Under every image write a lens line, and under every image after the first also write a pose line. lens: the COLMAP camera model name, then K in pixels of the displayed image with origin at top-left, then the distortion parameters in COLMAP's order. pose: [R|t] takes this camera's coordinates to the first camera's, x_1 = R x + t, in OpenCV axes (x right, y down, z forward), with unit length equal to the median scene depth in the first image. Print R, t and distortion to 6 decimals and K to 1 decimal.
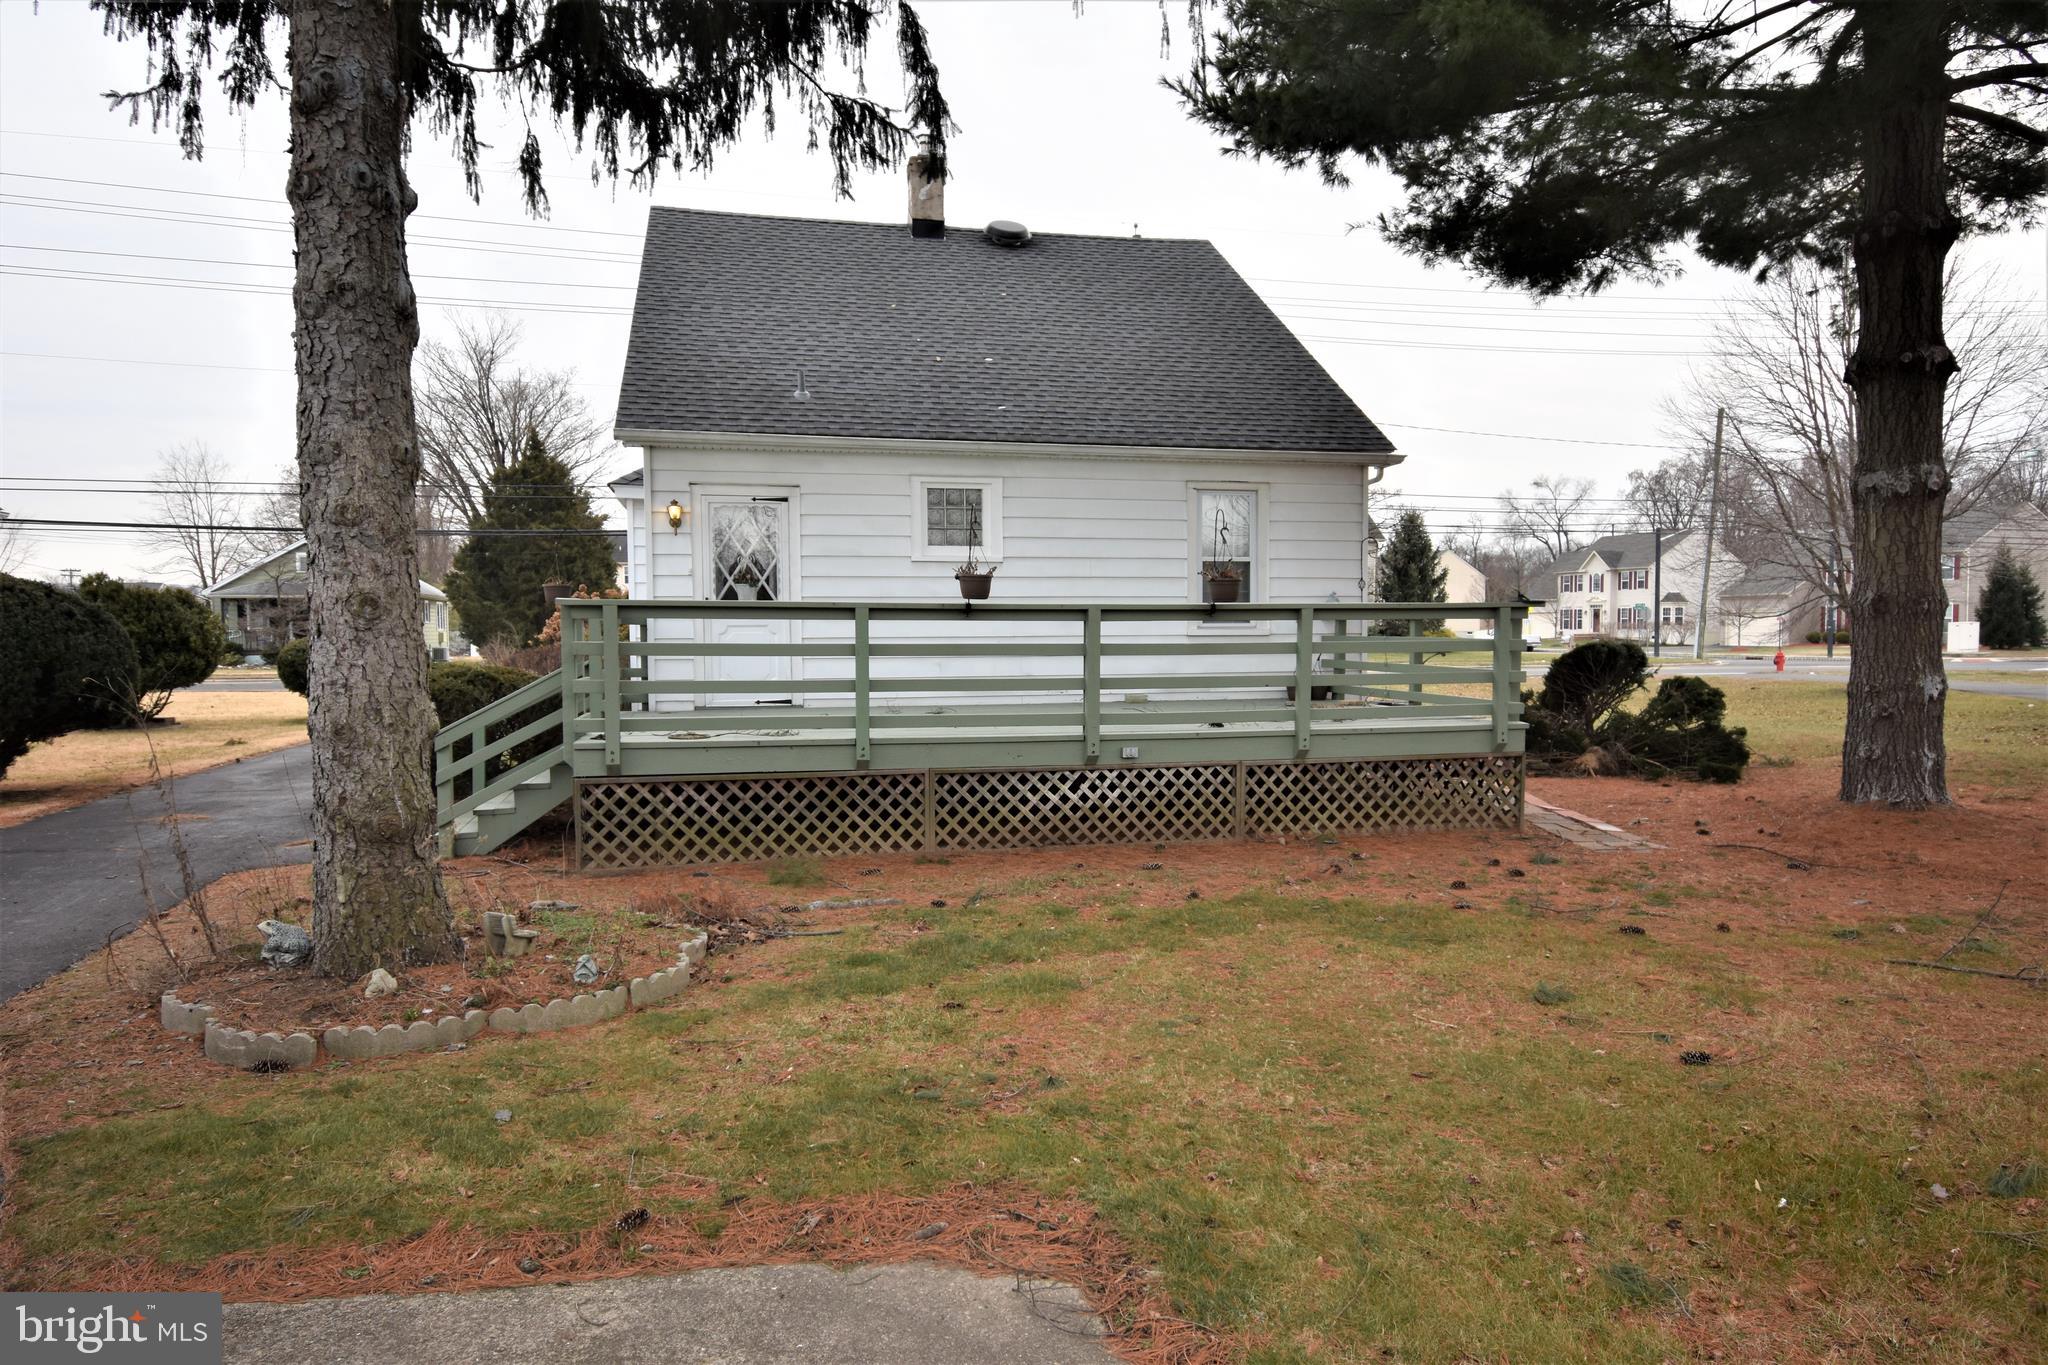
lens RADIAL K [[1266.7, 0, 1024.0], [0, 1266.7, 682.5], [0, 0, 1]] dist [0.004242, 0.000212]
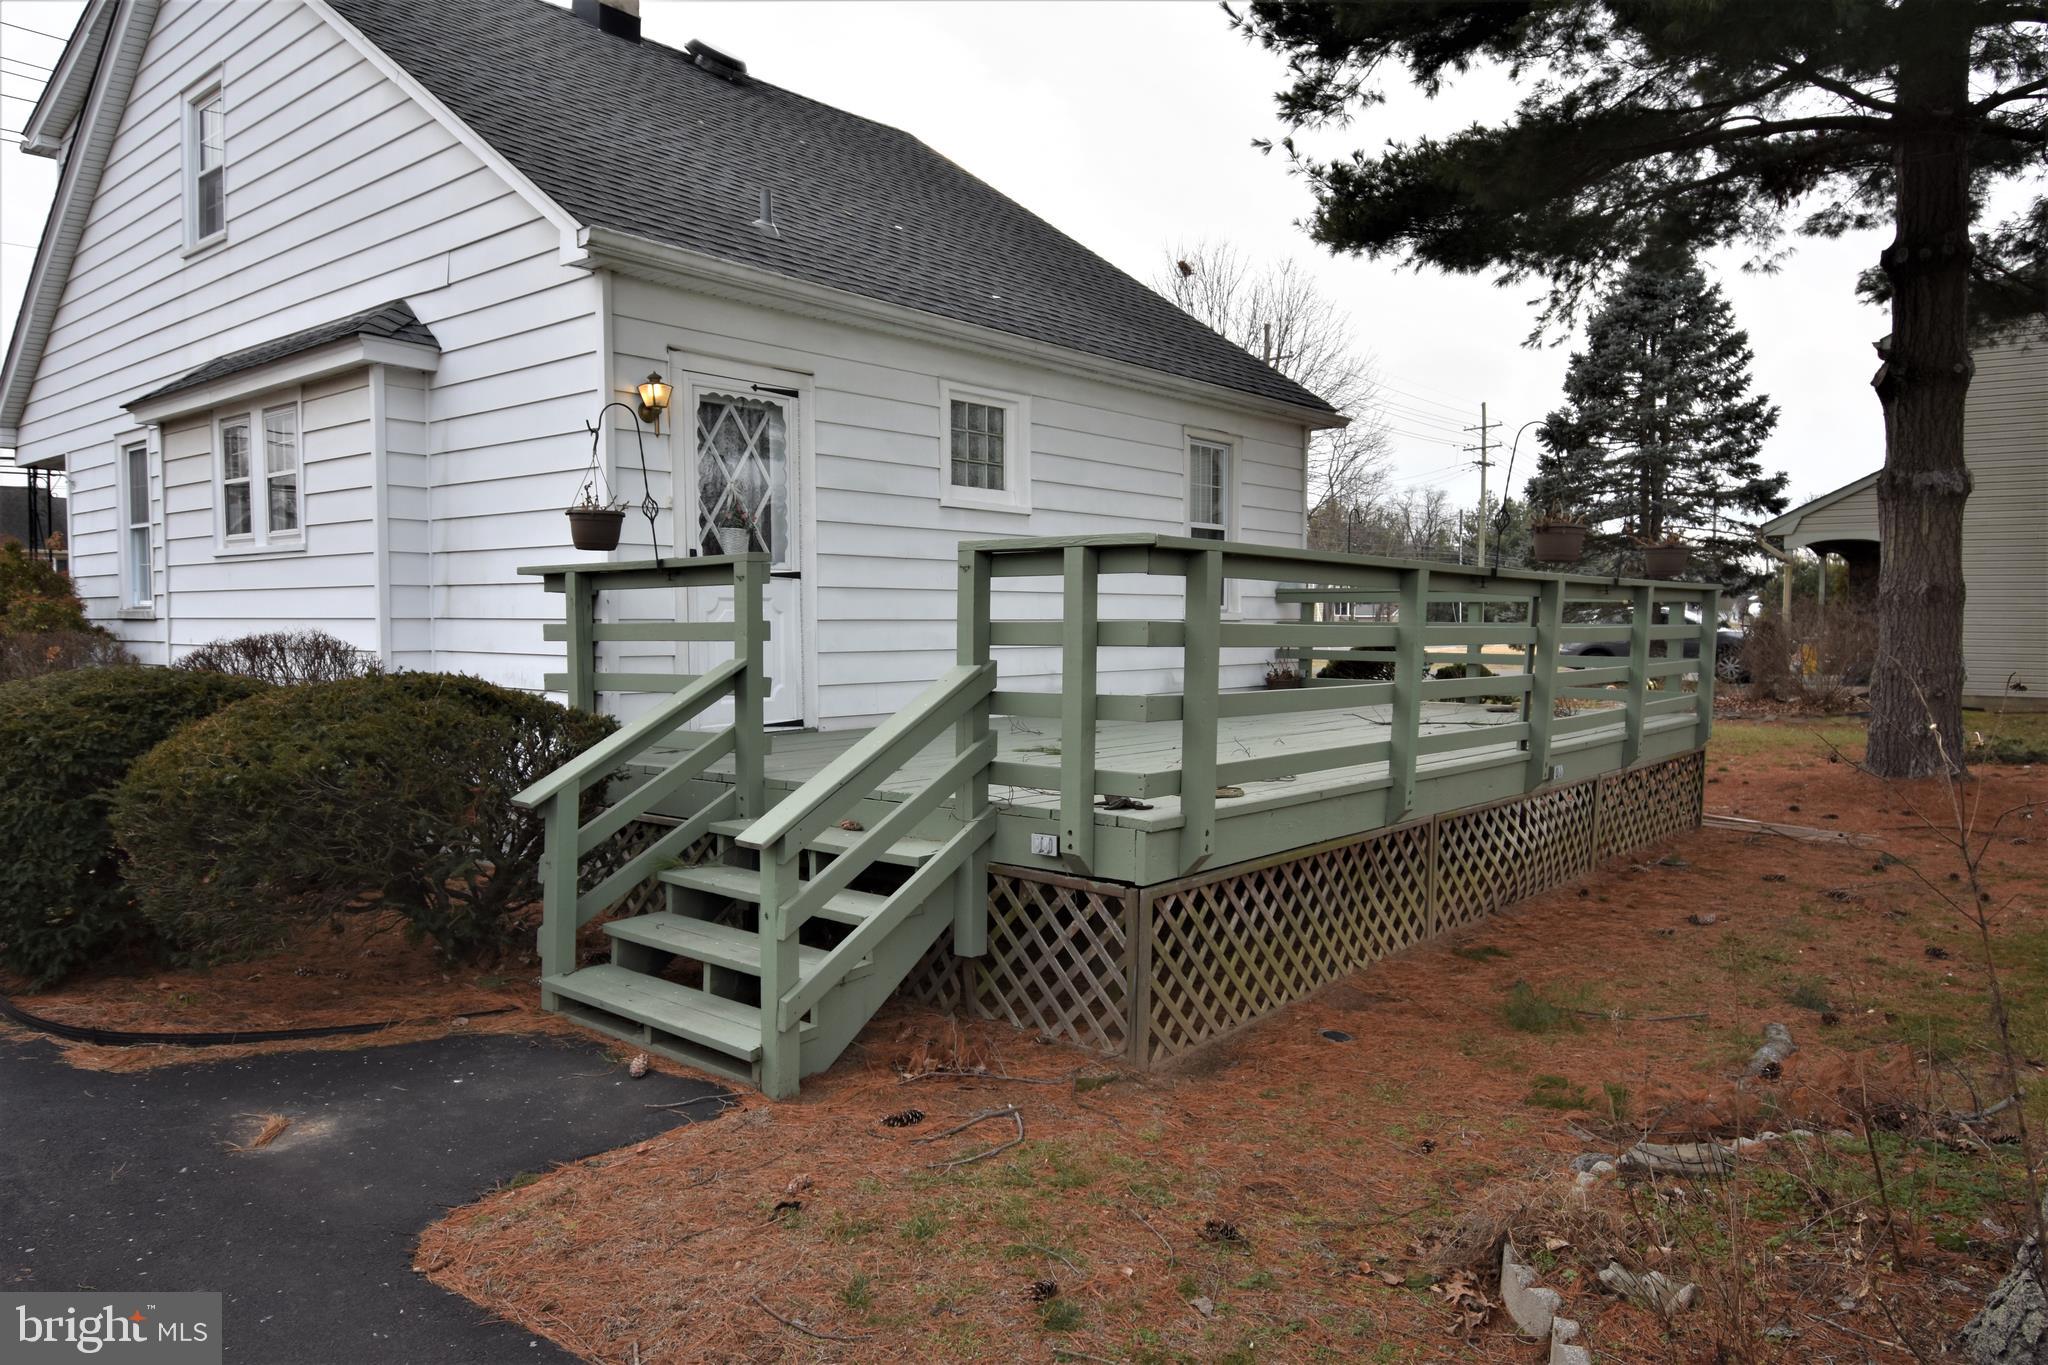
lens RADIAL K [[1352.6, 0, 1024.0], [0, 1352.6, 682.5], [0, 0, 1]] dist [-0.002602, -0.000329]
pose [[0.804729, -0.020622, 0.593283, -0.488484], [0.019263, 0.999777, 0.008623, -0.008108], [-0.593329, 0.004489, 0.804947, 0.406601]]
